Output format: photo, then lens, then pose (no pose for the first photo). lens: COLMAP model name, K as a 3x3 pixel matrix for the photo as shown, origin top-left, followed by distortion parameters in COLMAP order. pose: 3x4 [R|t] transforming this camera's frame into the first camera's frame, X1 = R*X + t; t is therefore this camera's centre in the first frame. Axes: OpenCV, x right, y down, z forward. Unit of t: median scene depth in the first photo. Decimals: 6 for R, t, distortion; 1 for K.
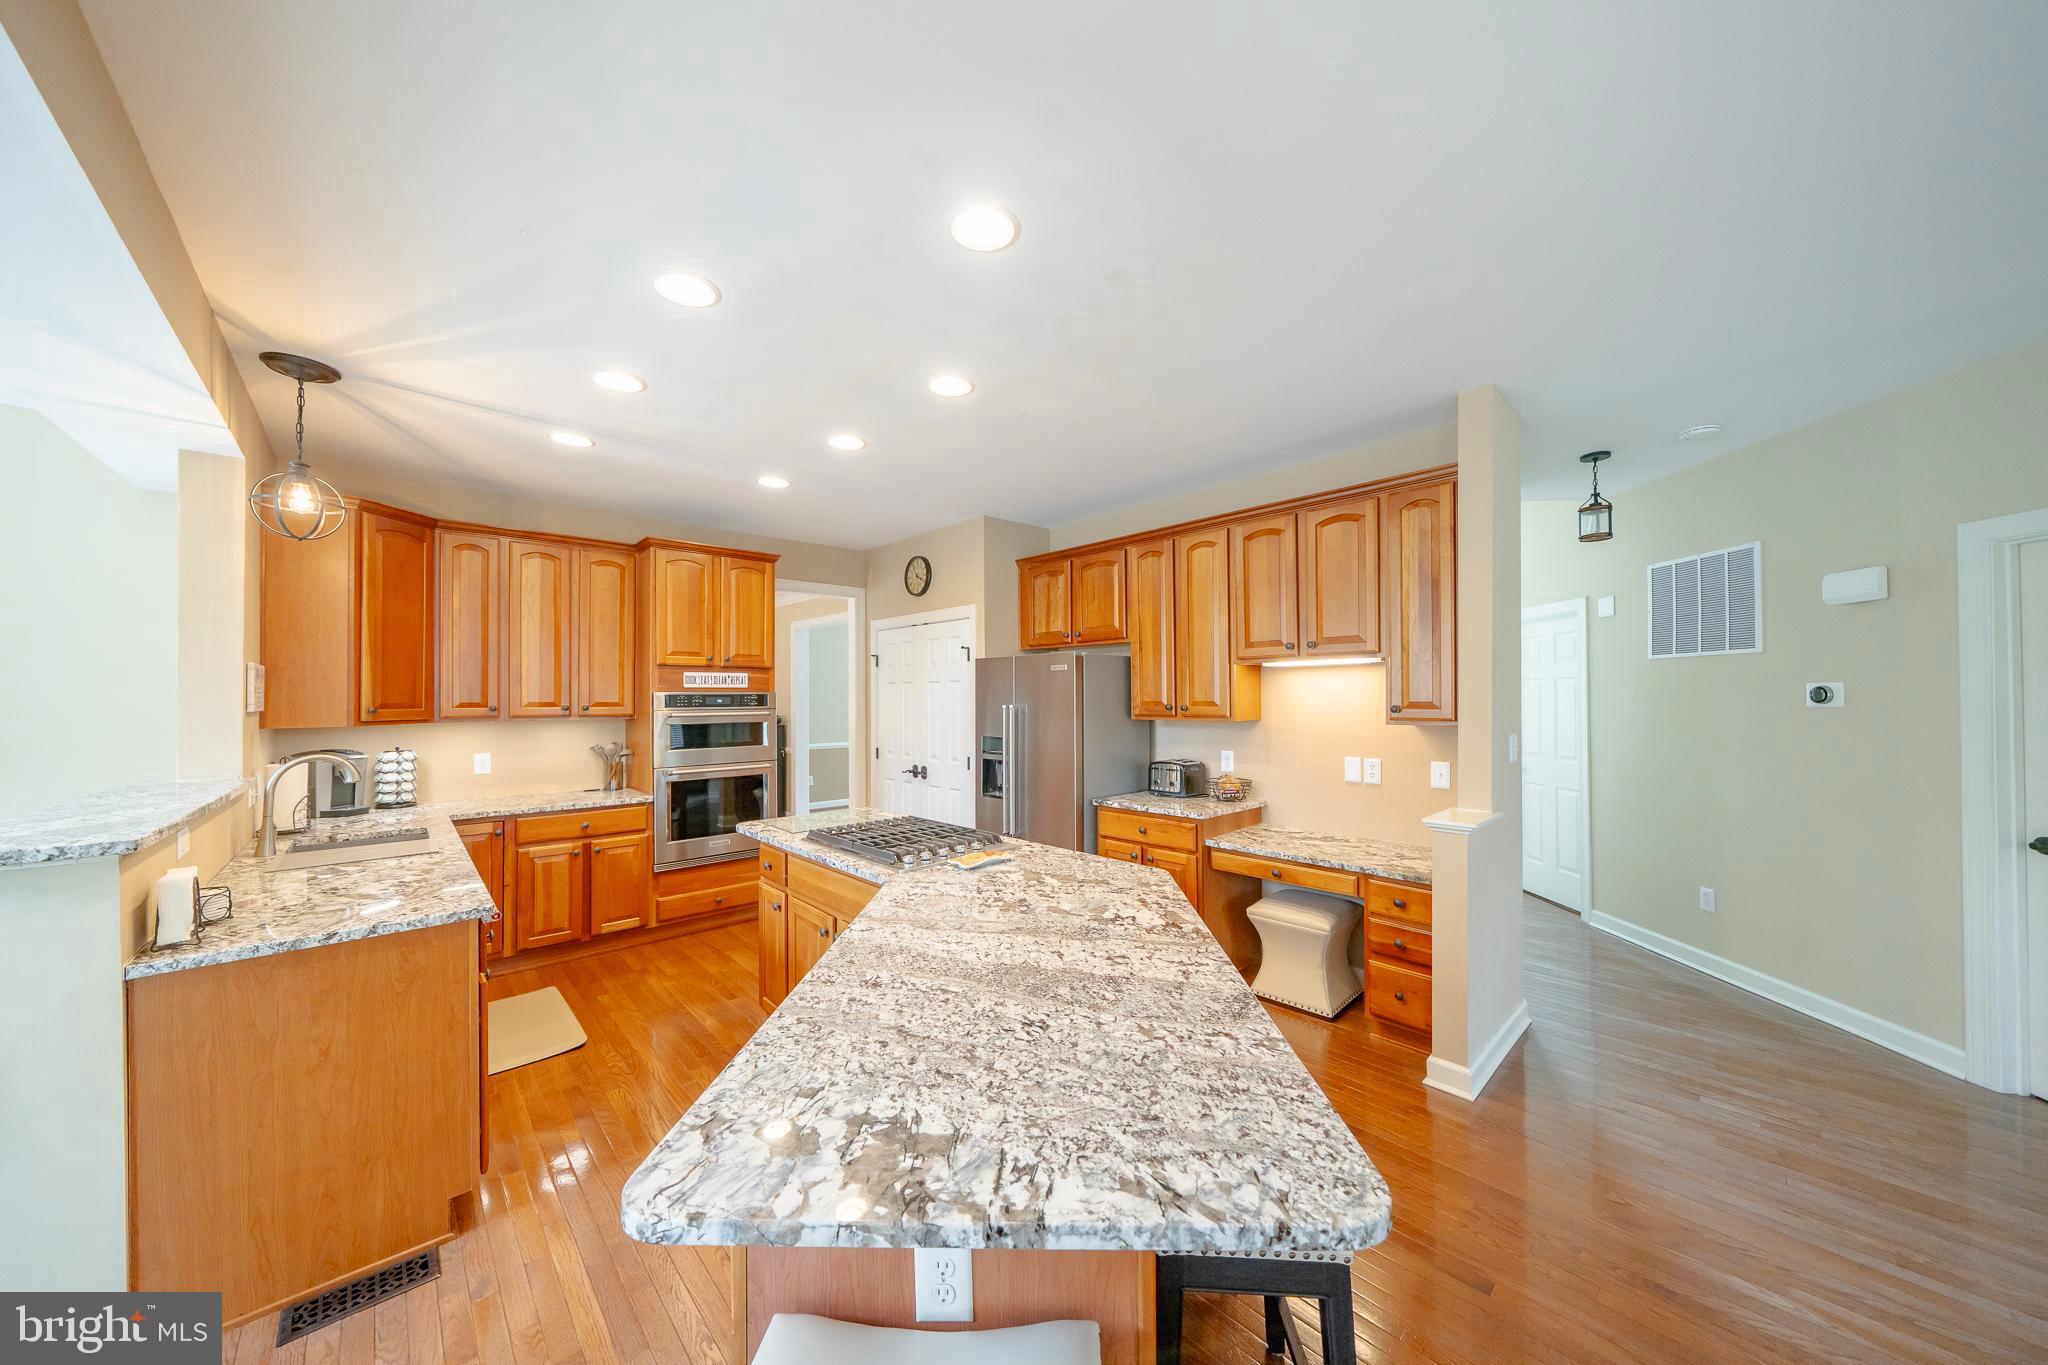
lens RADIAL K [[702.2, 0, 1031.0], [0, 702.2, 690.4], [0, 0, 1]] dist [-0.006196, 0.000692]
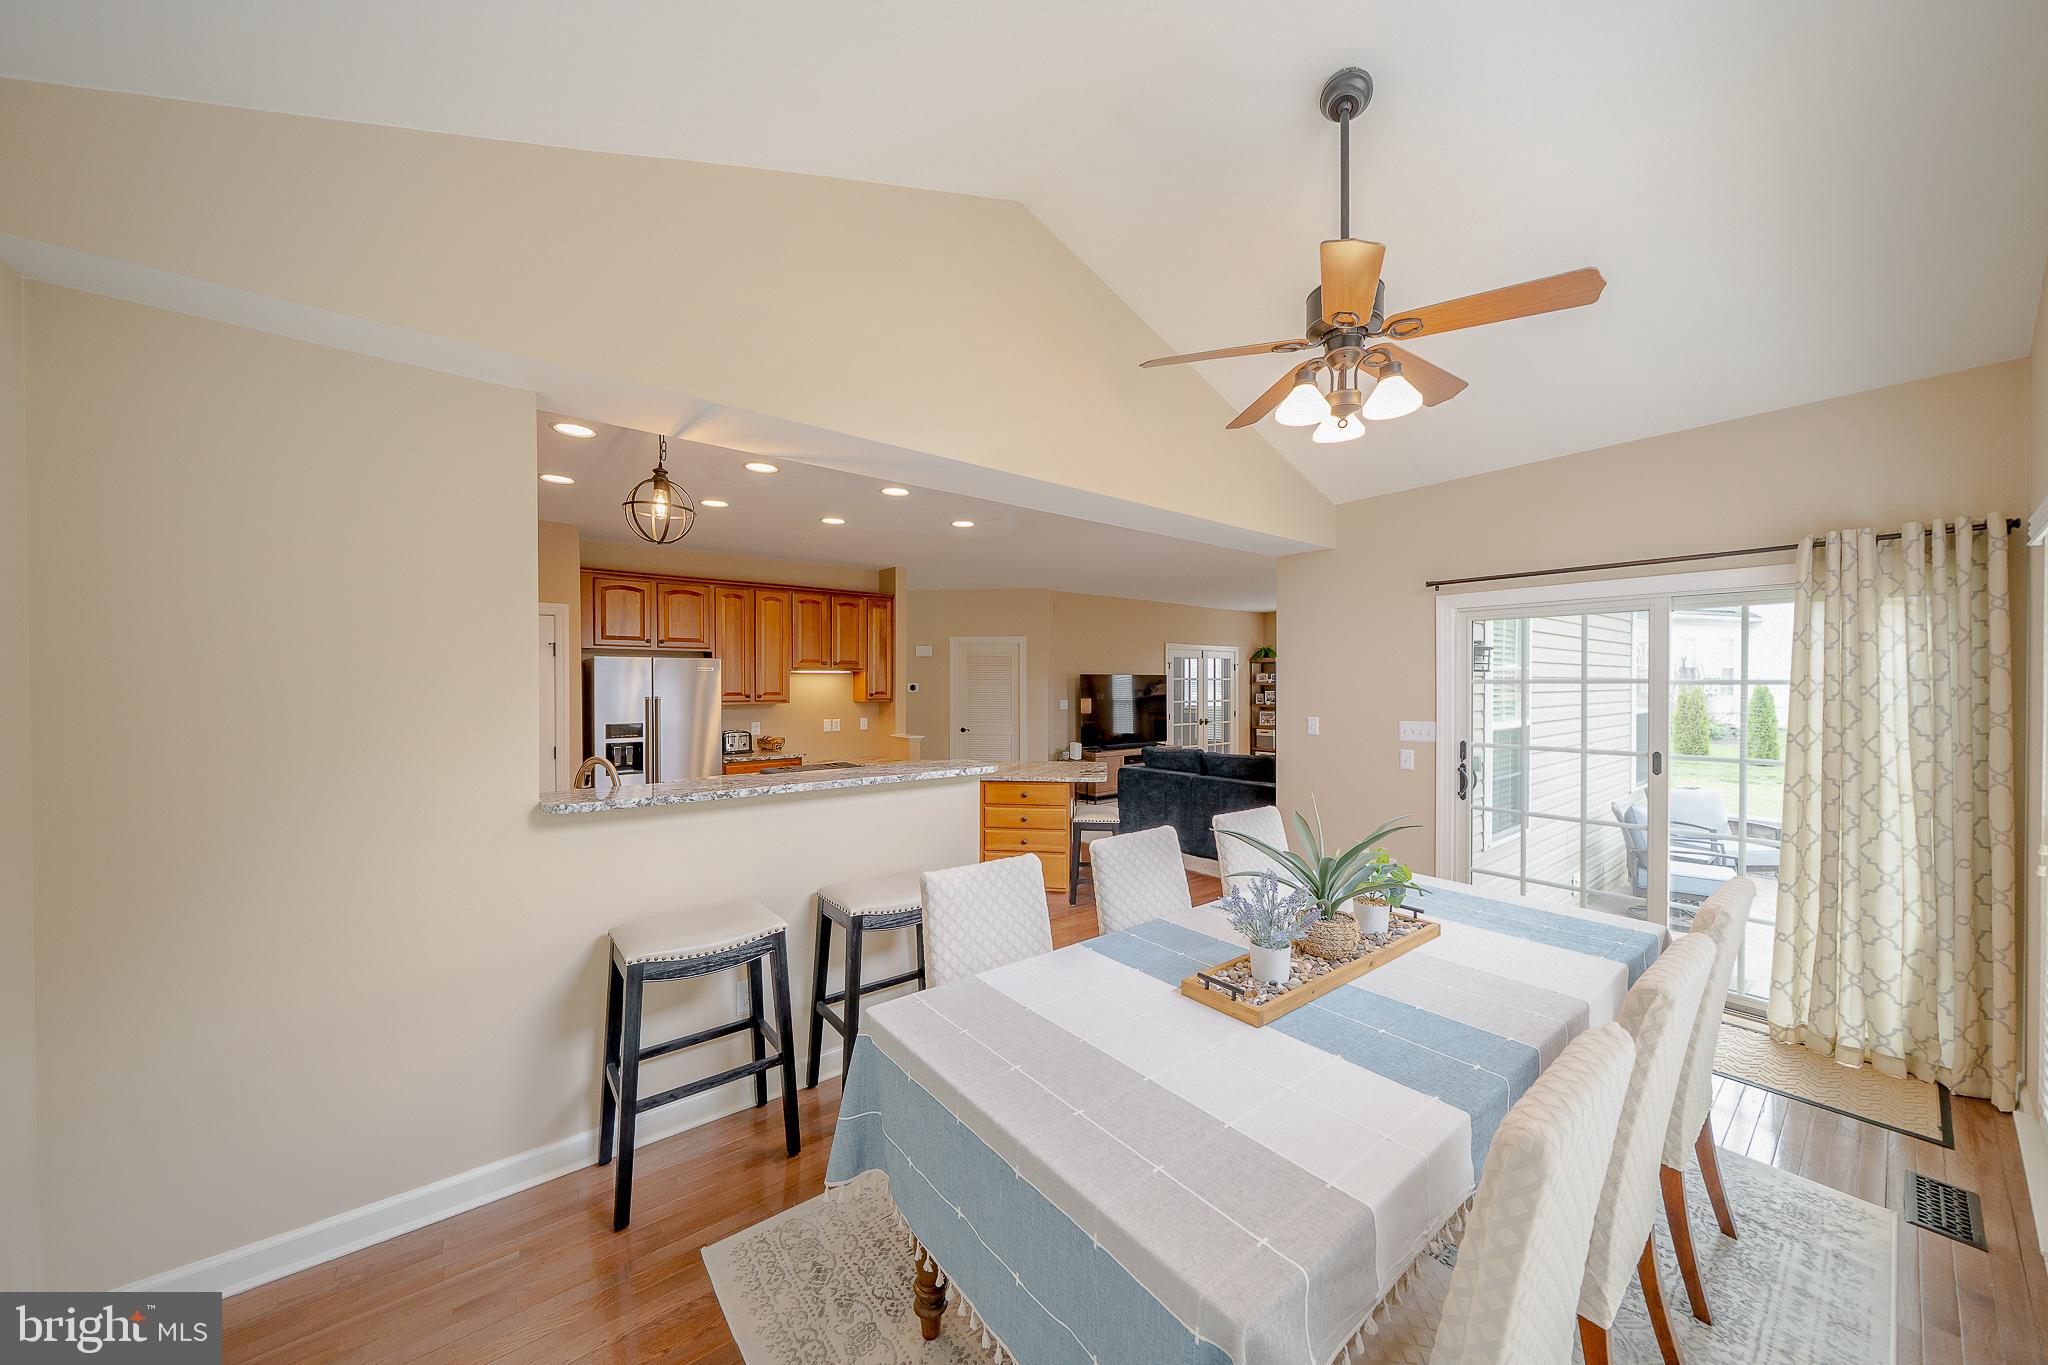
lens RADIAL K [[702.2, 0, 1033.9], [0, 702.2, 686.1], [0, 0, 1]] dist [-0.006196, 0.000692]
pose [[0.068873, -0.000605, 0.997625, -1.391623], [-0.011451, 0.999933, 0.001396, -0.008584], [-0.997560, -0.011520, 0.068861, 0.261578]]
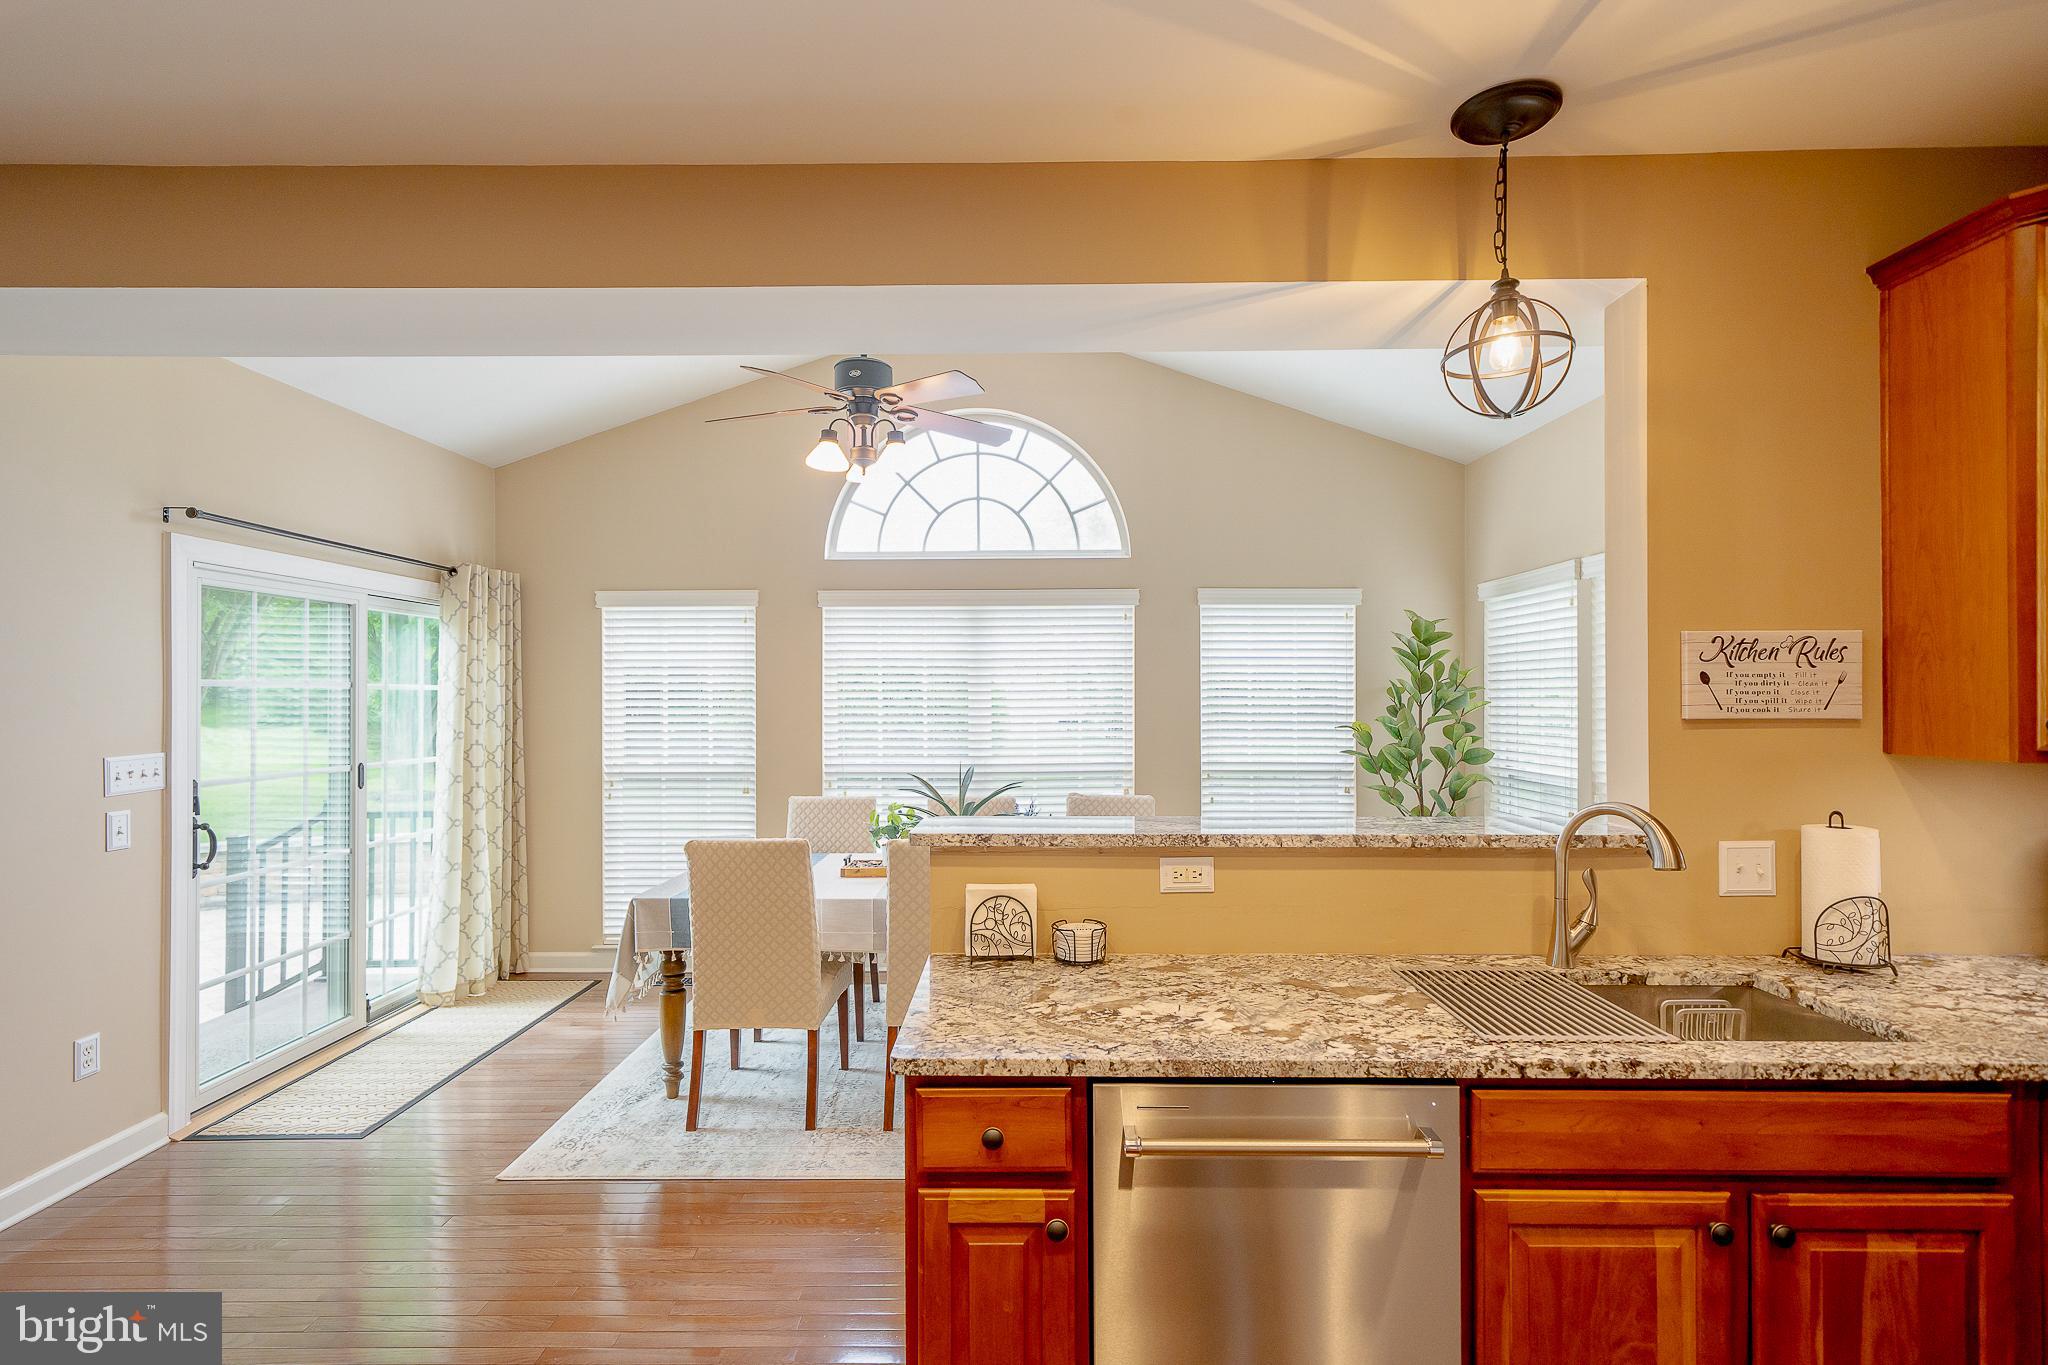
lens RADIAL K [[970.1, 0, 1018.4], [0, 970.1, 694.4], [0, 0, 1]] dist [0.000003, 0.001559]
pose [[-0.689444, 0.004688, -0.724324, -0.136415], [0.014018, 0.999878, -0.006872, 0.006828], [0.724203, -0.014892, -0.689426, 0.854237]]
